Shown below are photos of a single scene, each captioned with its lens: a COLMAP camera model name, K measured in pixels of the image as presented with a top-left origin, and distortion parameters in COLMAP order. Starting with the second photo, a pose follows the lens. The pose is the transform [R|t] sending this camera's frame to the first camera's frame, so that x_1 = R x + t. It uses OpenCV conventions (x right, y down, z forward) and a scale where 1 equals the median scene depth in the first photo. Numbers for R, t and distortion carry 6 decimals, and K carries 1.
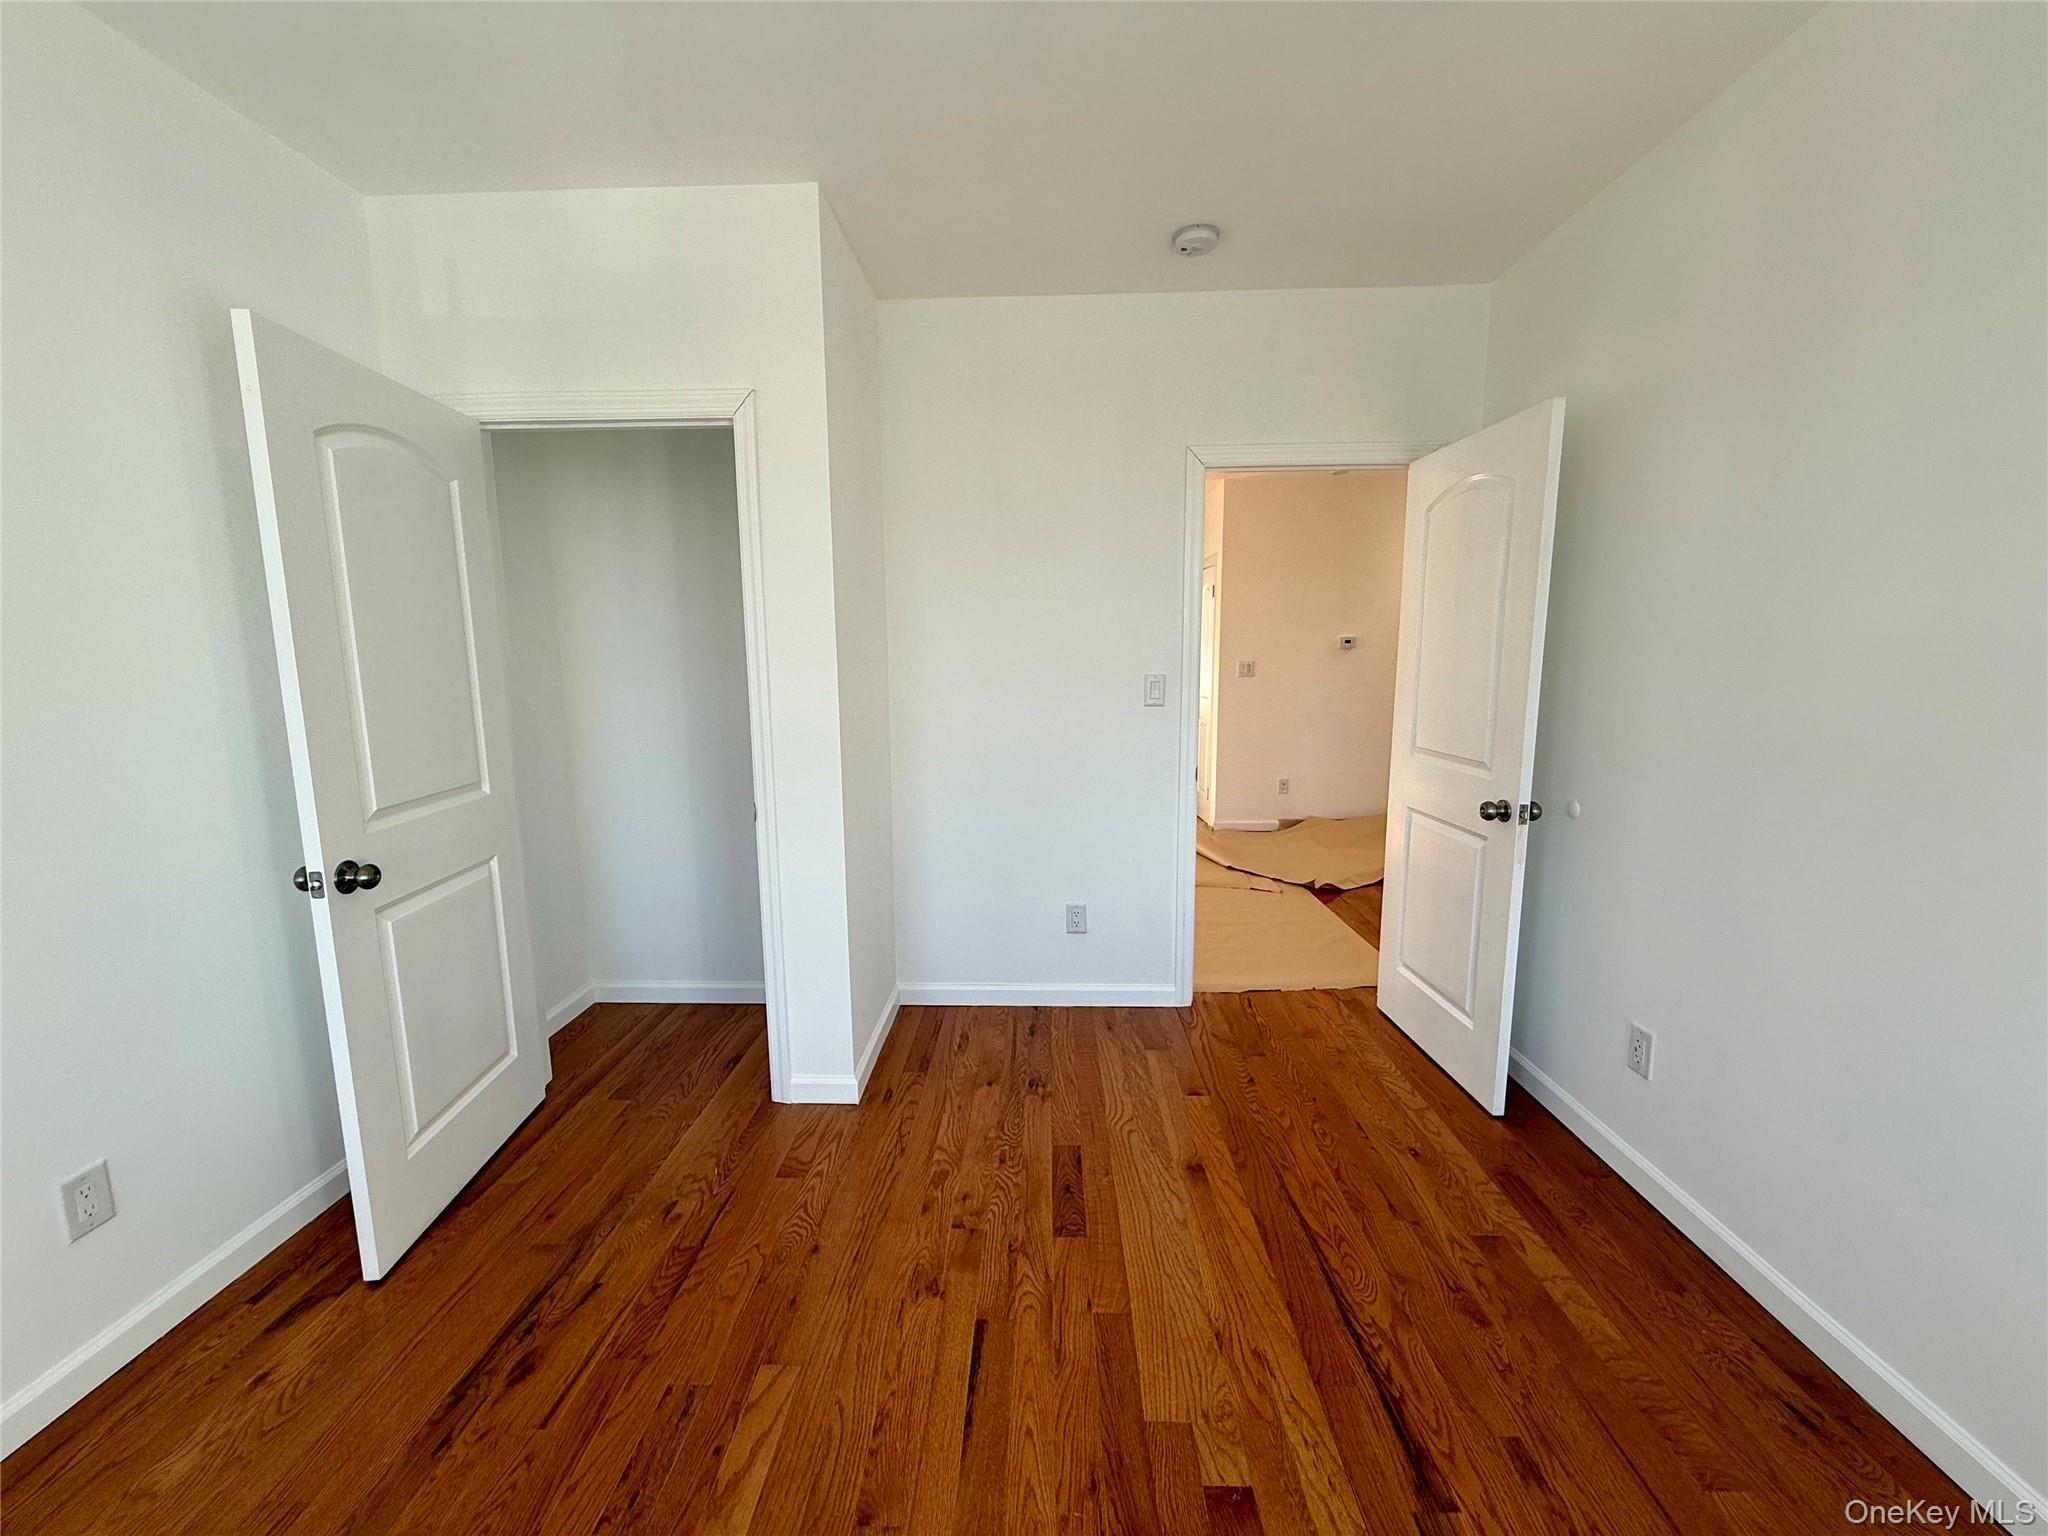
lens RADIAL K [[818.1, 0, 1013.3], [0, 818.1, 765.7], [0, 0, 1]] dist [-0.001554, -0.000159]
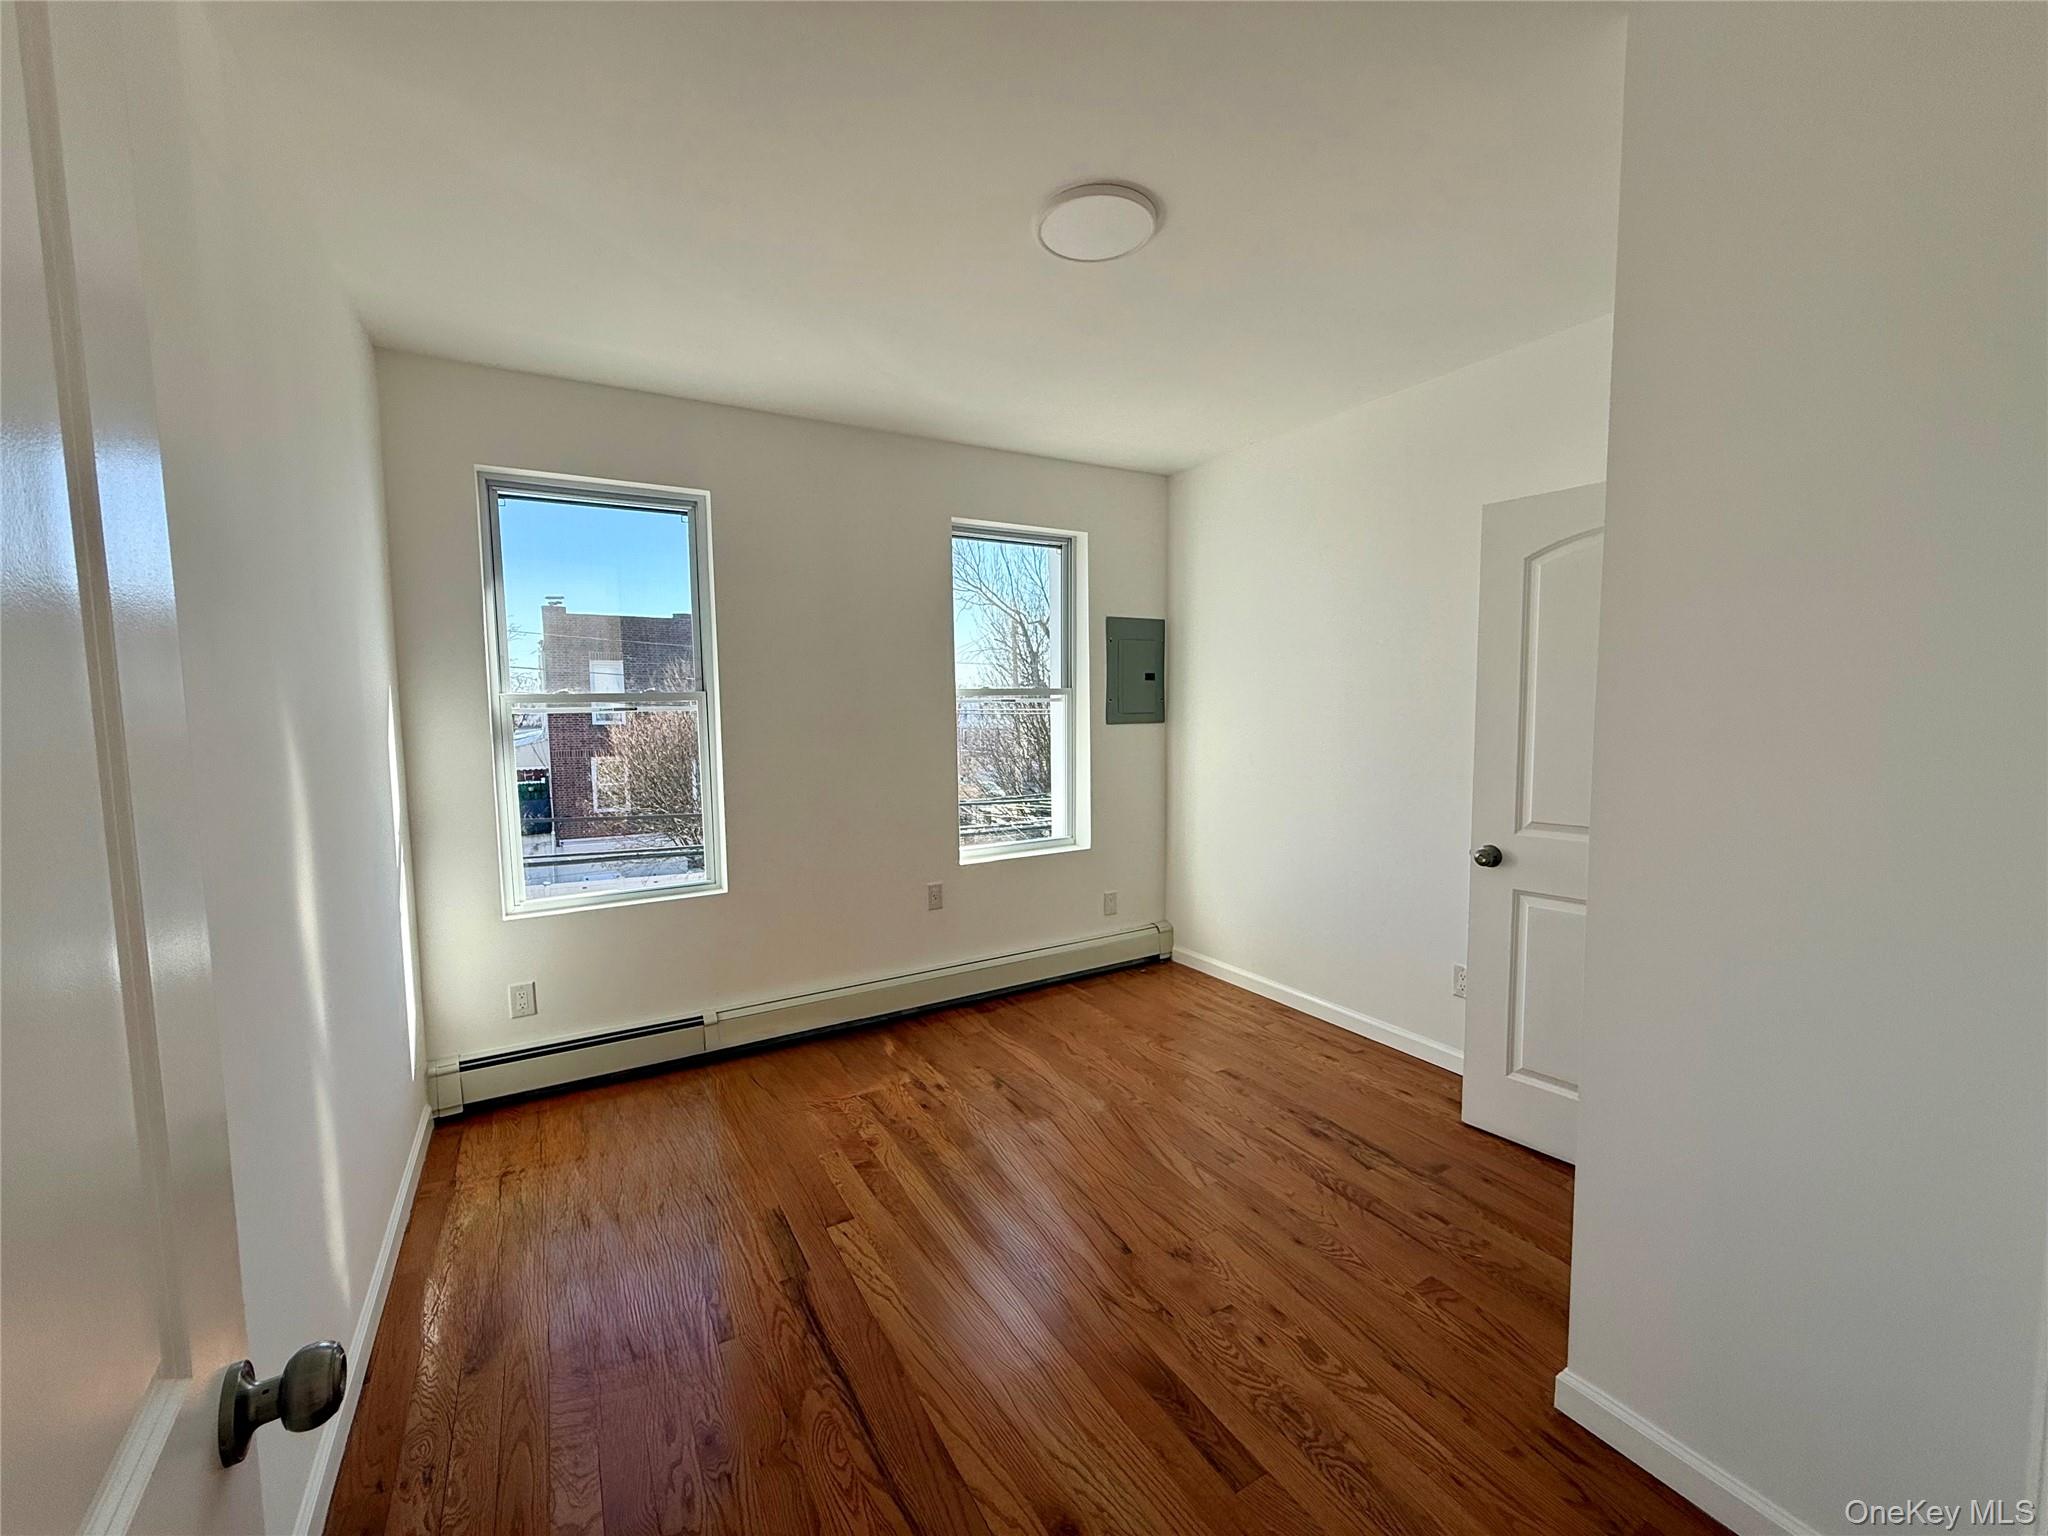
lens RADIAL K [[818.1, 0, 1028.6], [0, 818.1, 765.3], [0, 0, 1]] dist [-0.001554, -0.000159]
pose [[-0.839998, 0.057591, -0.539525, 0.655914], [-0.059853, 0.978448, 0.197629, -0.256873], [0.539279, 0.198299, -0.818447, 1.636920]]
